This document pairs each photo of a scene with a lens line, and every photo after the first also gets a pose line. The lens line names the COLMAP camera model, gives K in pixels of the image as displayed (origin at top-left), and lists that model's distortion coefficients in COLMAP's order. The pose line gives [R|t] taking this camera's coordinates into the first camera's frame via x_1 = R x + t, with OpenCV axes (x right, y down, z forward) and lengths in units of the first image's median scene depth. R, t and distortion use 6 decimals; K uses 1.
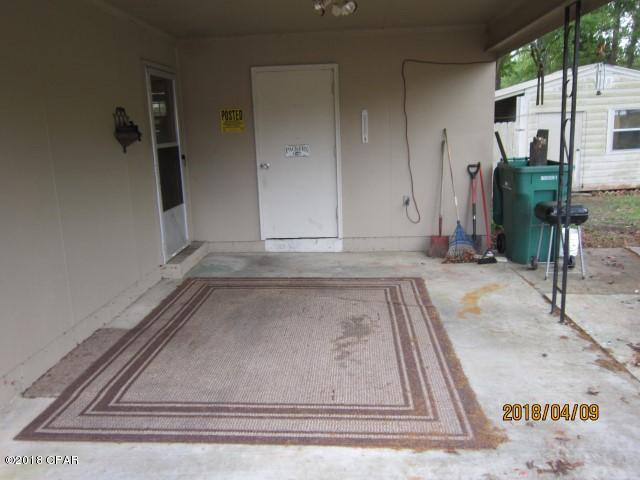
lens RADIAL K [[537.1, 0, 320.2], [0, 537.1, 239.5], [0, 0, 1]] dist [-0.011390, -0.008582]
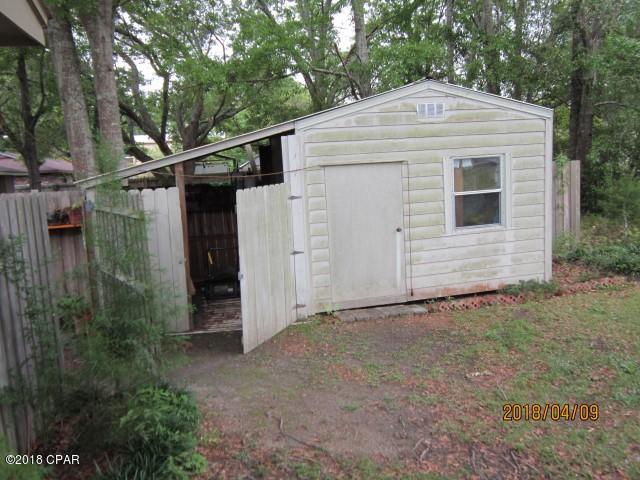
lens RADIAL K [[537.1, 0, 320.0], [0, 537.1, 239.8], [0, 0, 1]] dist [-0.011390, -0.008582]
pose [[0.970054, -0.044351, 0.238807, 0.269265], [0.065293, 0.994613, -0.080506, -0.117735], [-0.233950, 0.093688, 0.967724, 0.480793]]
